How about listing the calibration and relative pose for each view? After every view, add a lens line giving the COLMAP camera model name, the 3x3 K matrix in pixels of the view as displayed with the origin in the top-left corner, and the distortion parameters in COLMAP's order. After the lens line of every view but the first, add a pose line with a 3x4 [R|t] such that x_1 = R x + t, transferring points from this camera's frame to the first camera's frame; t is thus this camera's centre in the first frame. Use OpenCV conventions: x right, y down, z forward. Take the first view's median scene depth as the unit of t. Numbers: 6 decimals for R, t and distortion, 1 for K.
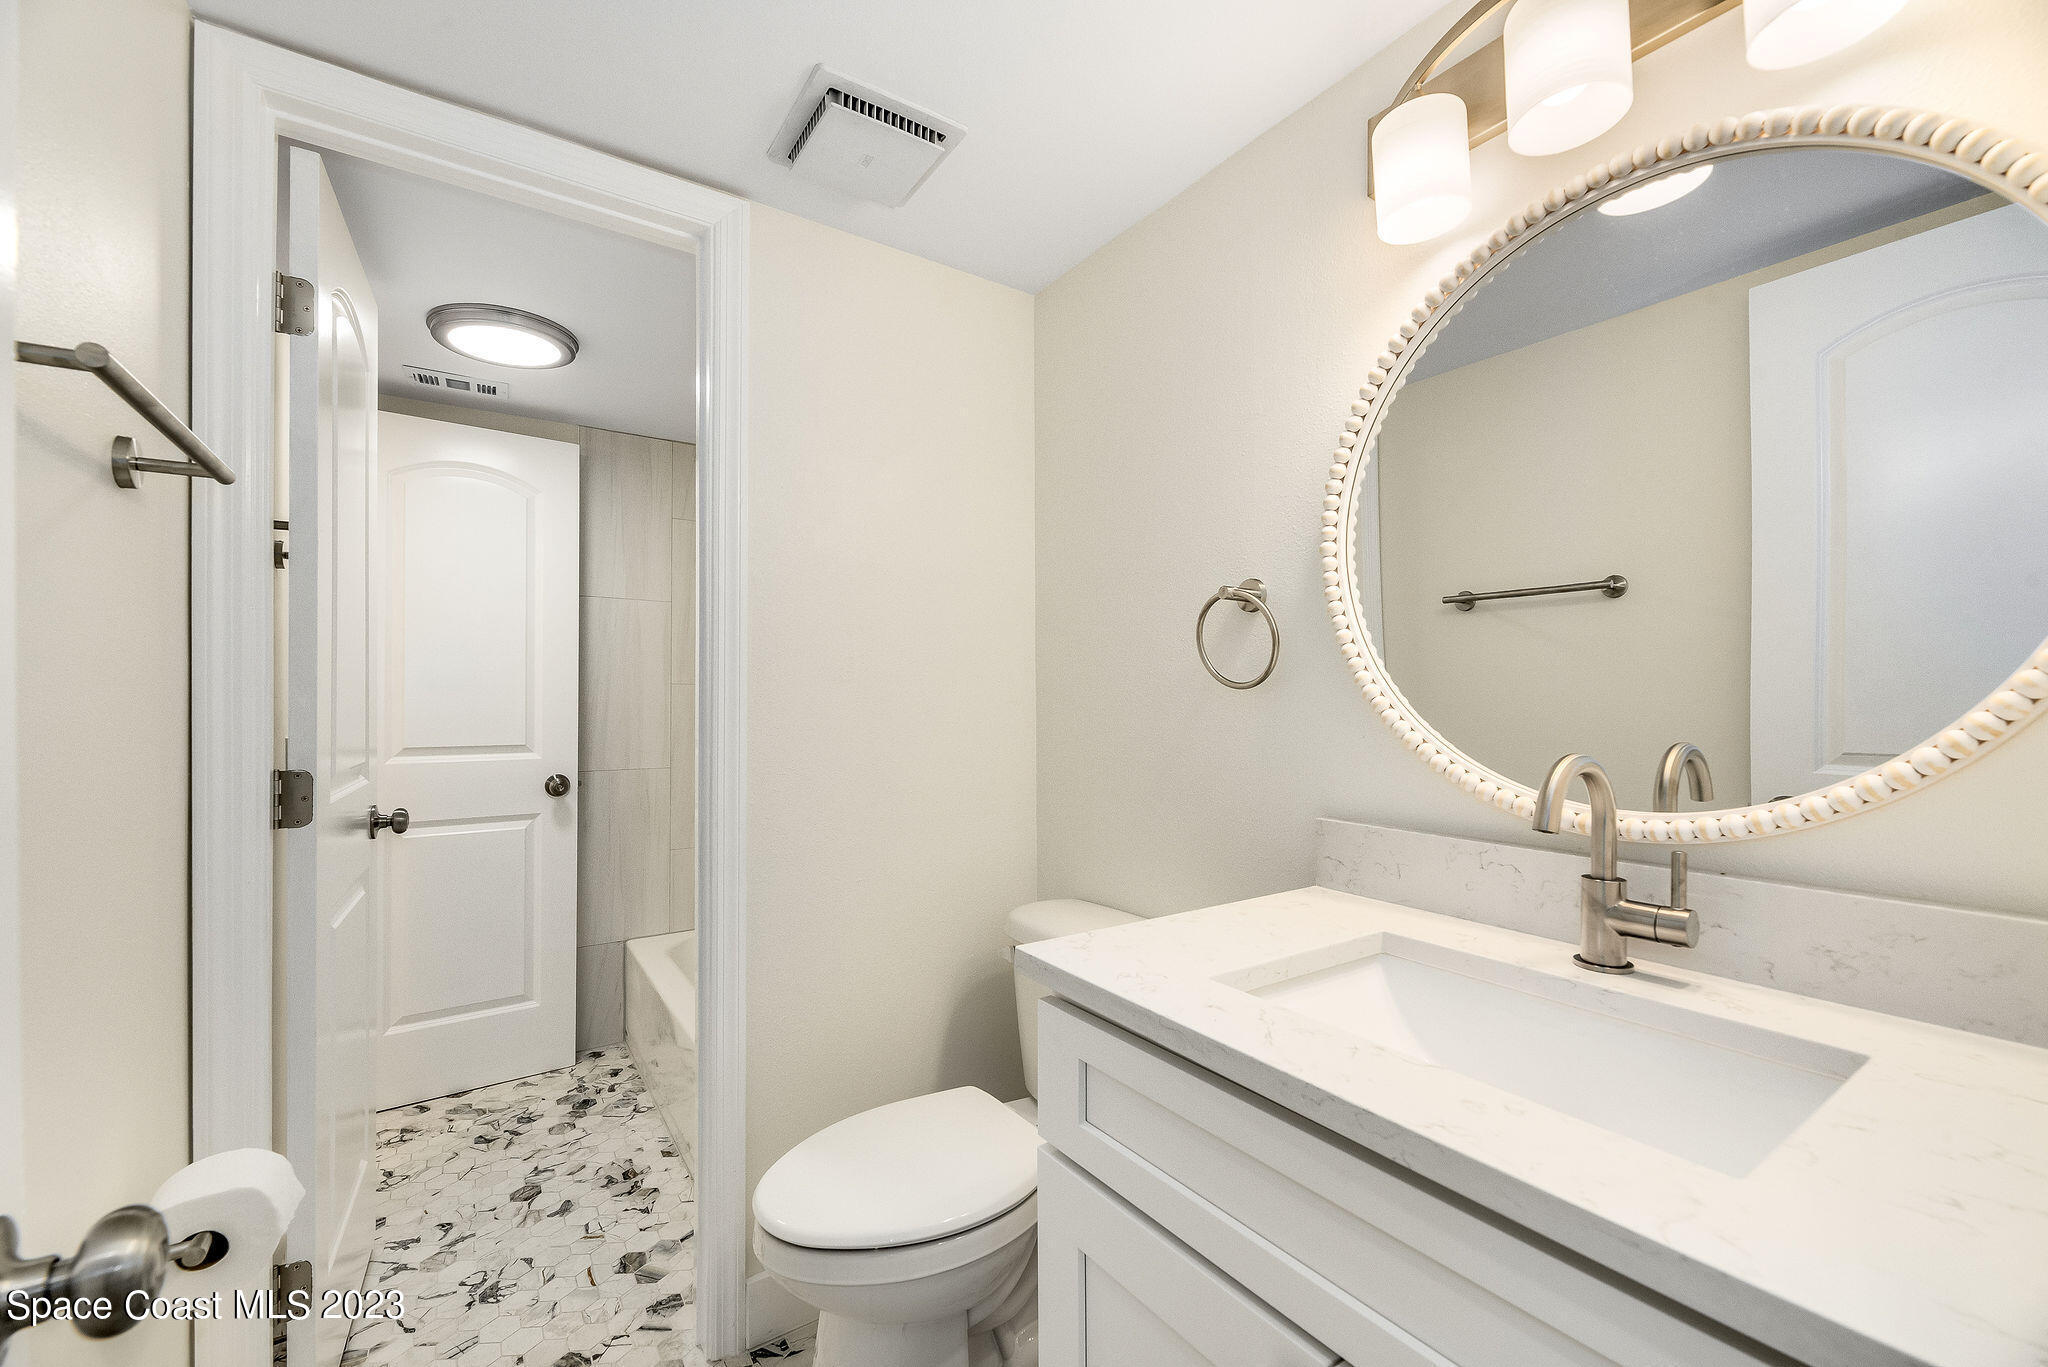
lens RADIAL K [[828.8, 0, 1023.3], [0, 828.8, 679.0], [0, 0, 1]] dist [0.005741, -0.001201]
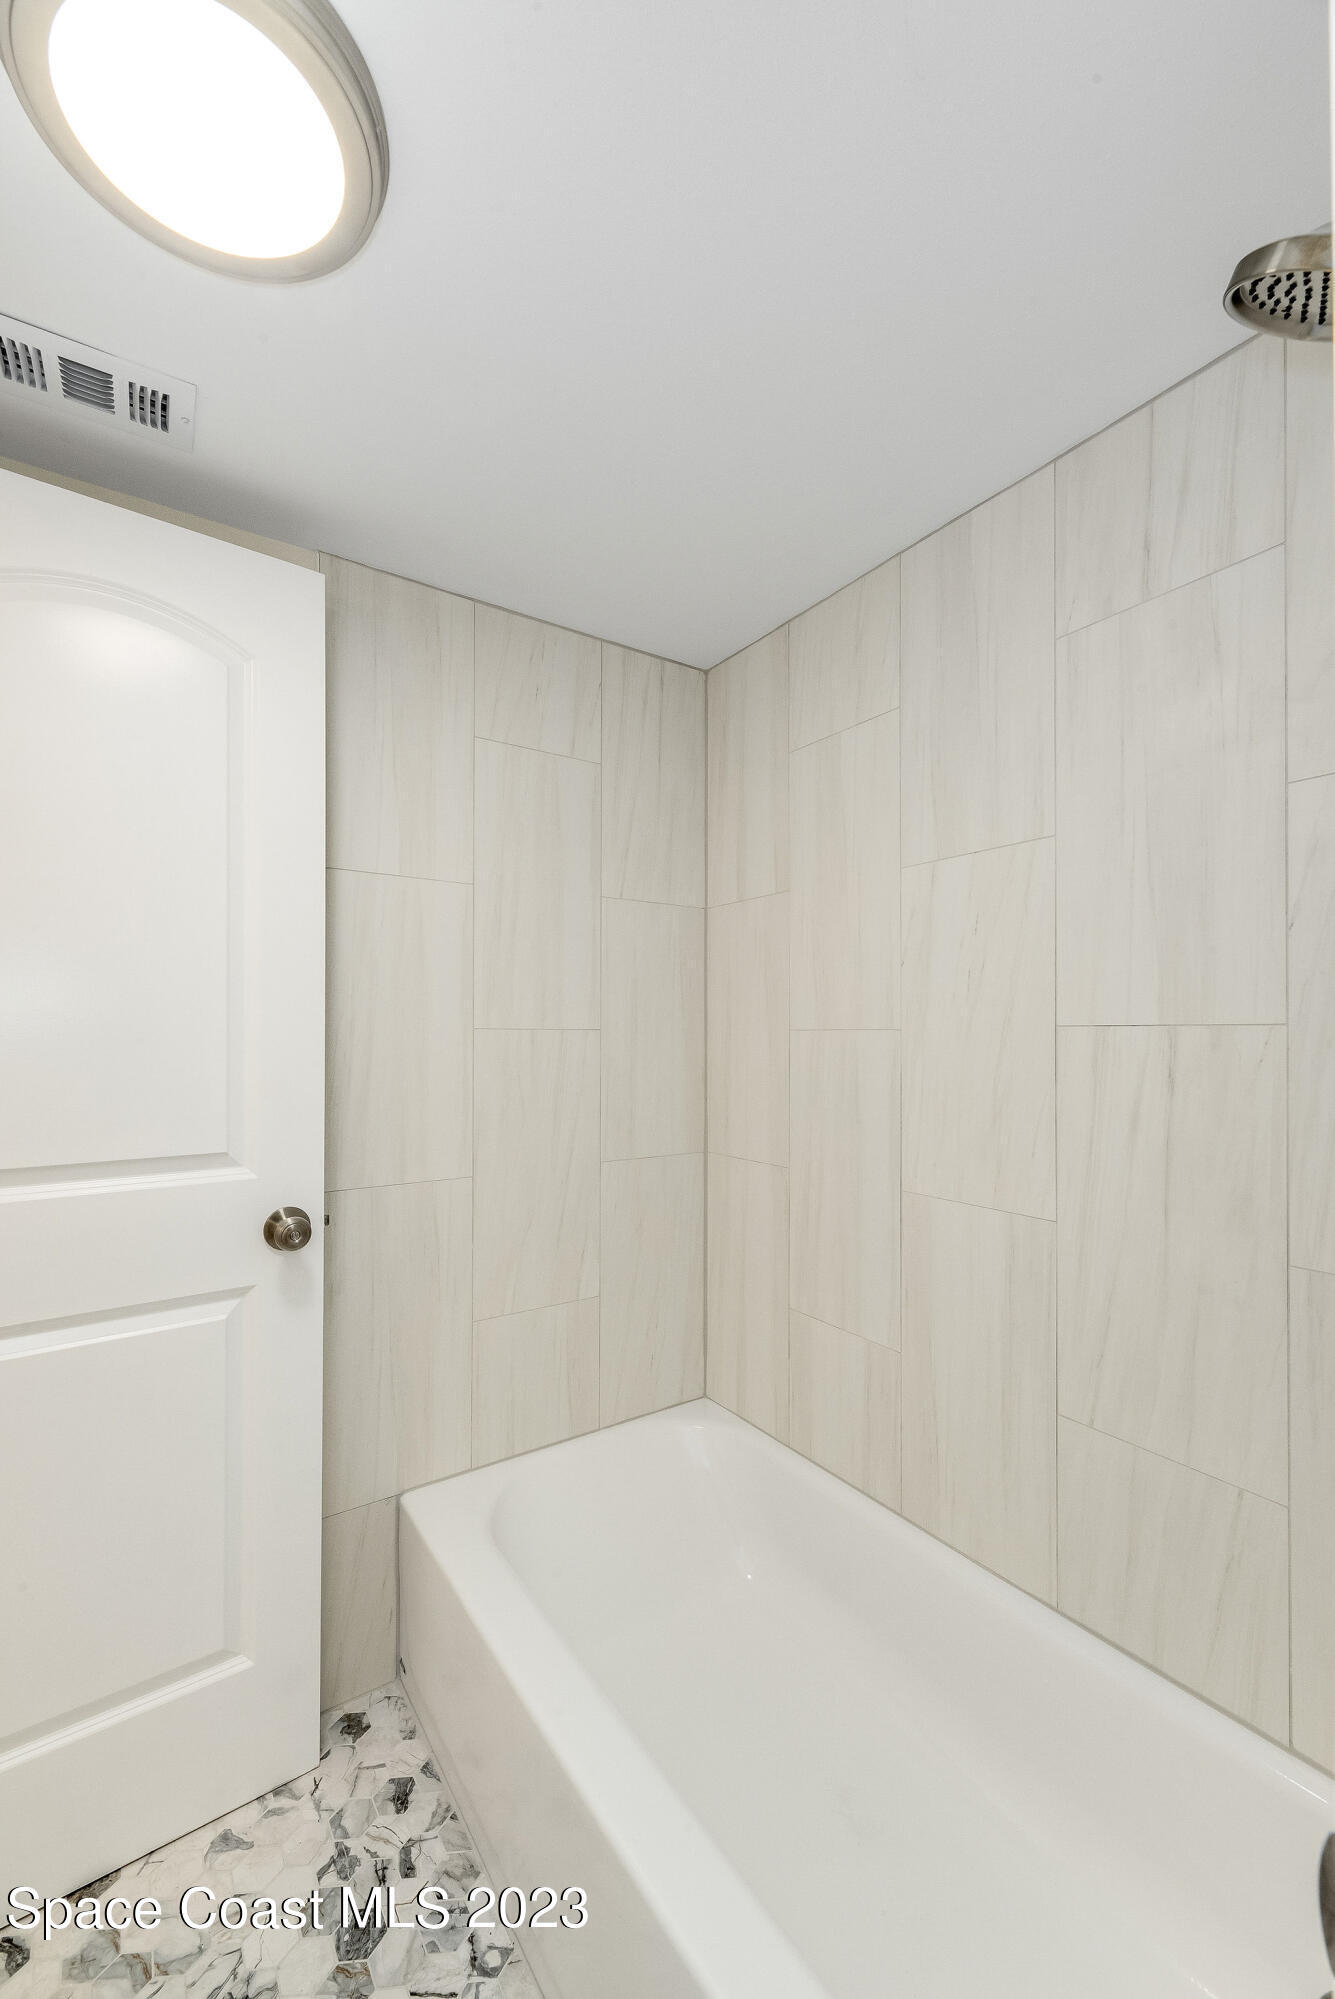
lens RADIAL K [[808.9, 0, 668.2], [0, 808.9, 1016.3], [0, 0, 1]] dist [0.005741, -0.001201]
pose [[0.999980, -0.002326, 0.005888, -0.328260], [0.002341, 0.999994, -0.002583, -0.001509], [-0.005882, 0.002596, 0.999979, 0.497712]]
